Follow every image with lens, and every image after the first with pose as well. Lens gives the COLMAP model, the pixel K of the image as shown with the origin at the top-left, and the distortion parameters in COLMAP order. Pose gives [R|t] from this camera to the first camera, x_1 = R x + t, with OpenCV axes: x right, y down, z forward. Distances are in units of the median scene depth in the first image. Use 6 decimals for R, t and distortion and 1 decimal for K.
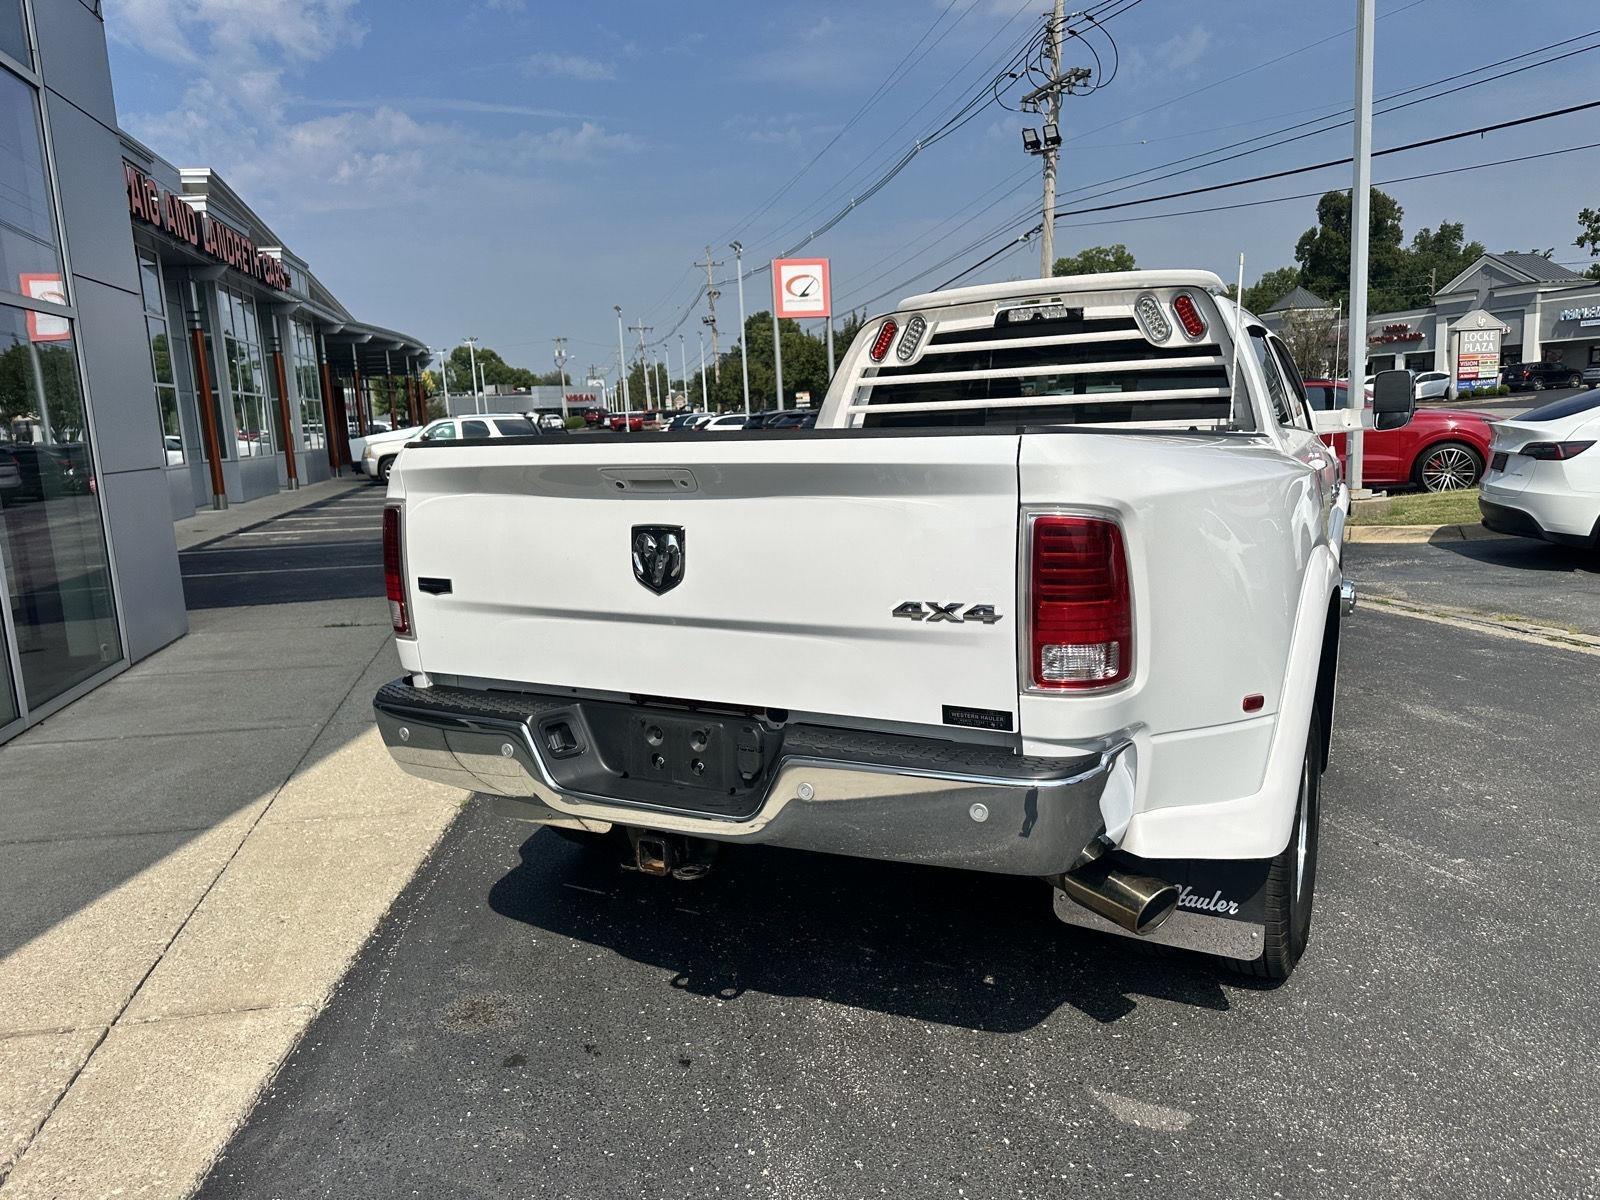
lens RADIAL K [[1138.2, 0, 800.0], [0, 1138.2, 600.0], [0, 0, 1]] dist [0.106691, -0.177357]
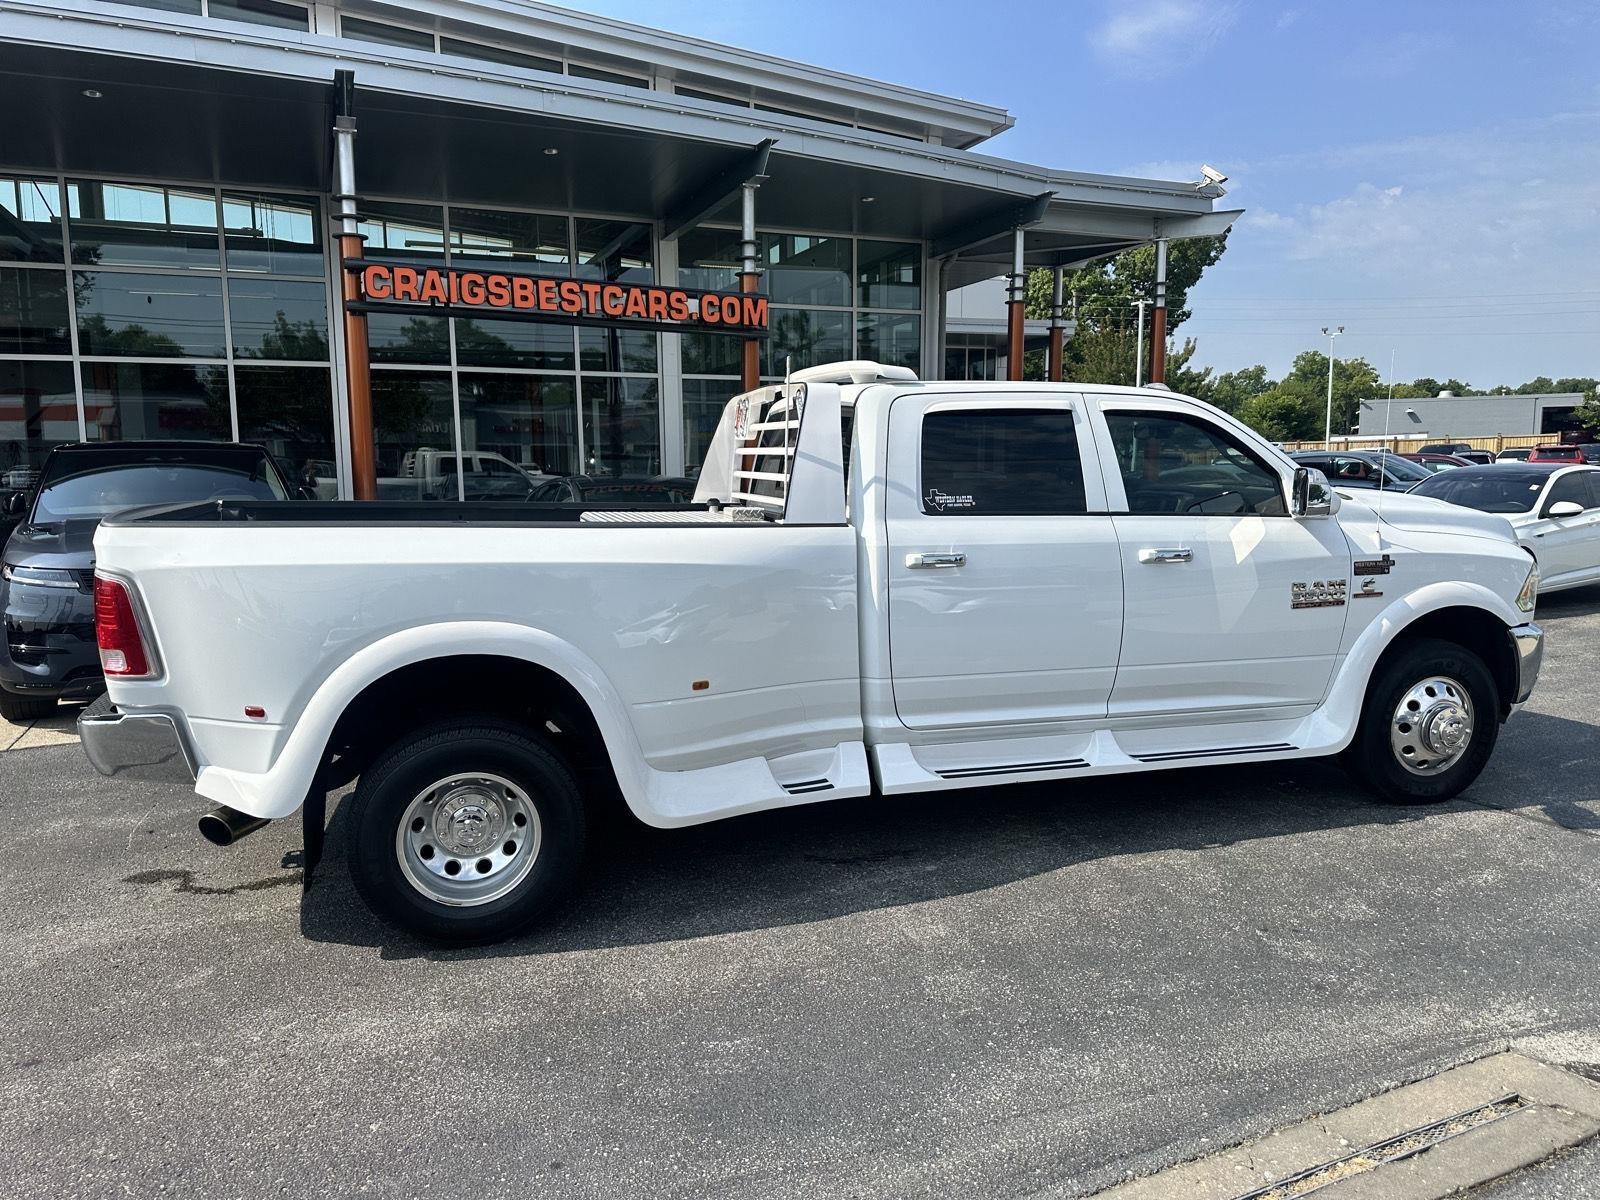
lens RADIAL K [[1135.9, 0, 814.4], [0, 1135.9, 597.8], [0, 0, 1]] dist [0.095846, -0.140493]
pose [[0.702510, 0.115055, -0.702312, 1.544191], [-0.112993, 0.992360, 0.049546, -0.172771], [0.702647, 0.044550, 0.710143, 0.346426]]
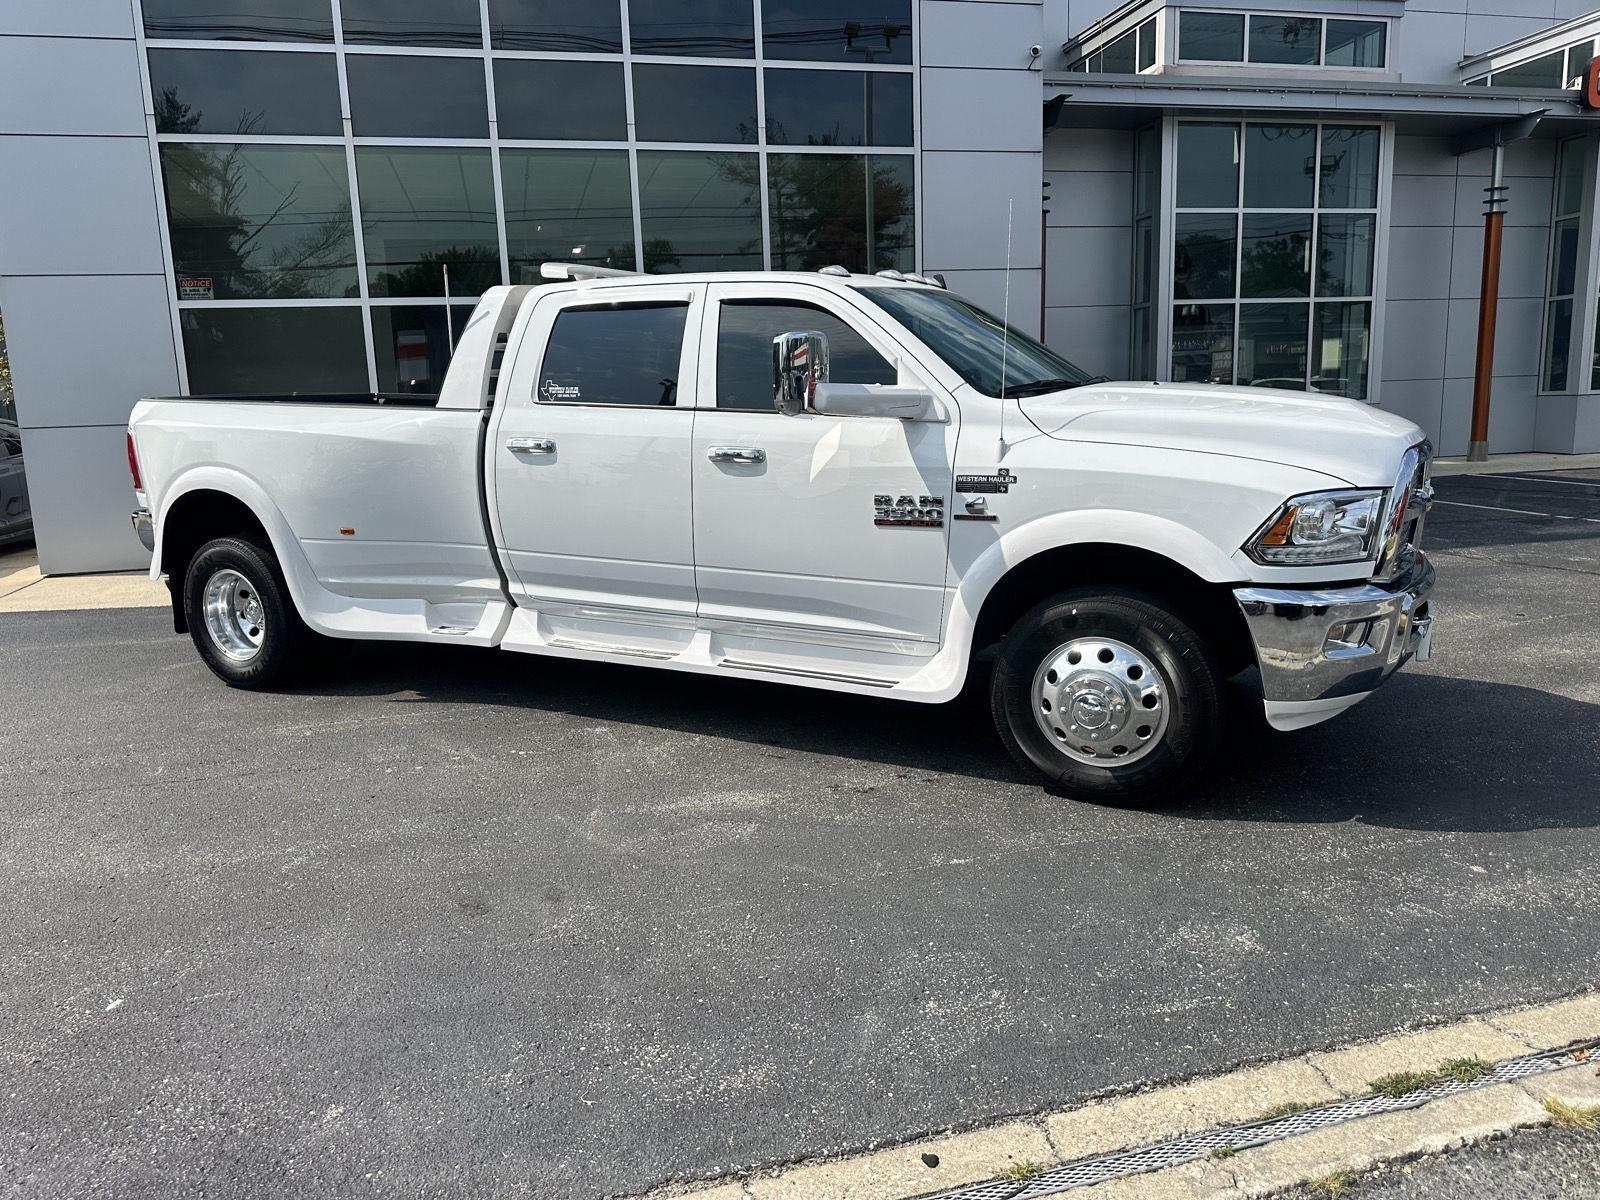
lens RADIAL K [[1135.9, 0, 814.4], [0, 1135.9, 597.8], [0, 0, 1]] dist [0.095846, -0.140493]
pose [[0.012340, 0.217322, -0.976022, 2.246428], [-0.127505, 0.968470, 0.214029, -0.353248], [0.991761, 0.121807, 0.039661, 1.841424]]
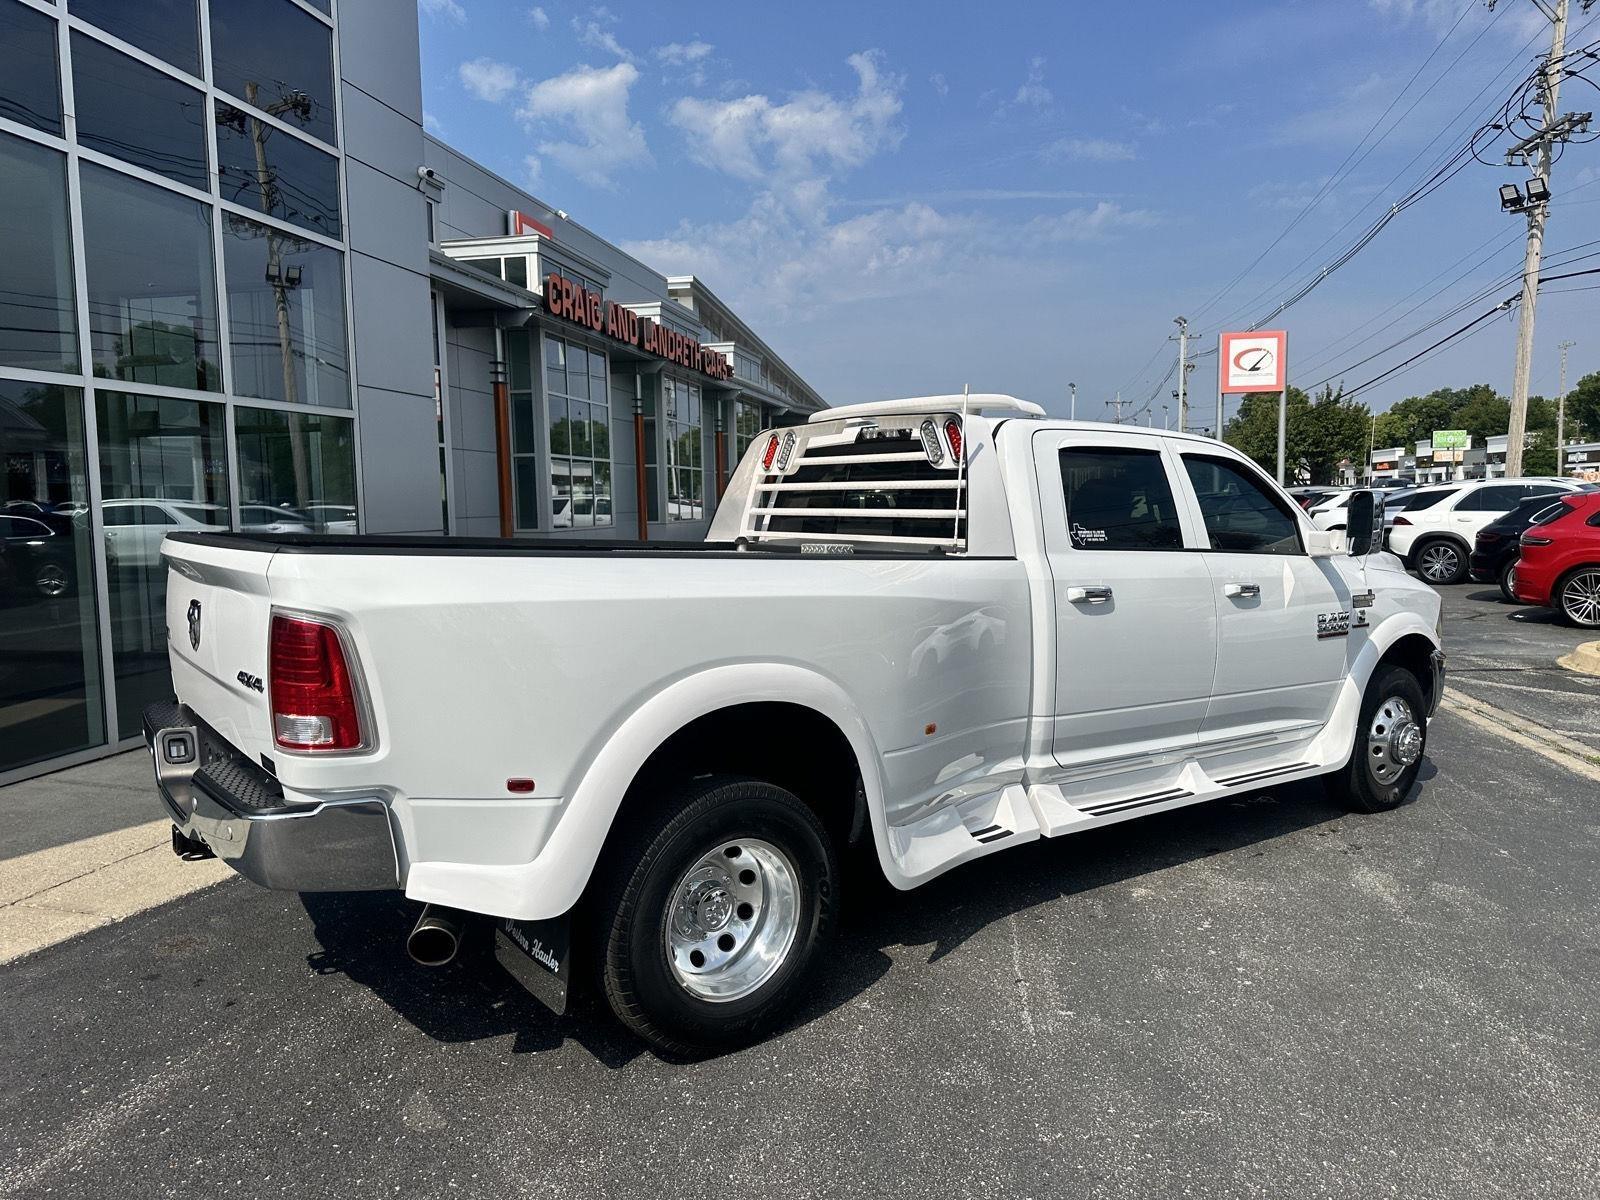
lens RADIAL K [[1138.4, 0, 800.0], [0, 1138.4, 600.0], [0, 0, 1]] dist [0.070928, -0.081246]
pose [[0.905246, 0.071298, -0.418864, 0.901801], [-0.096157, 0.994621, -0.038511, -0.067836], [0.413865, 0.075139, 0.907232, 0.019669]]
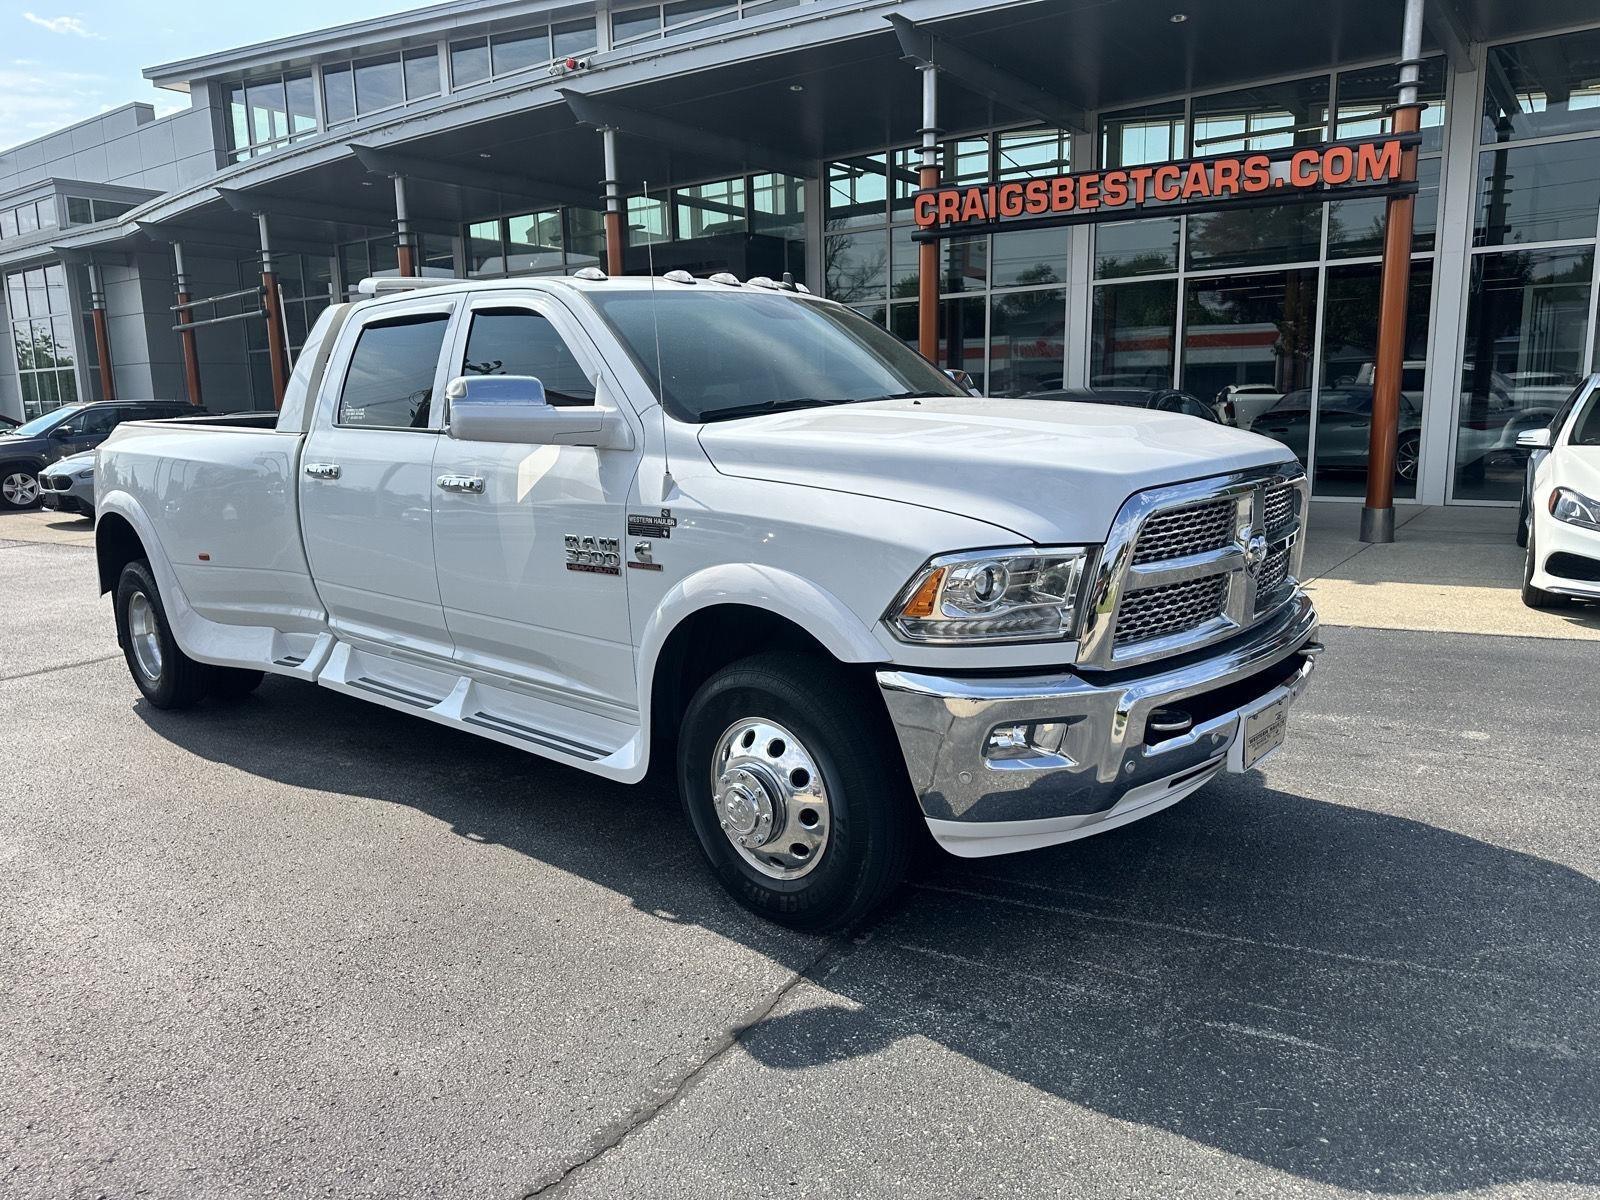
lens RADIAL K [[1135.9, 0, 814.4], [0, 1135.9, 597.8], [0, 0, 1]] dist [0.095846, -0.140493]
pose [[-0.247480, 0.209694, -0.945929, 1.939846], [-0.097470, 0.965958, 0.239635, -0.431946], [0.963978, 0.151505, -0.218616, 2.465172]]
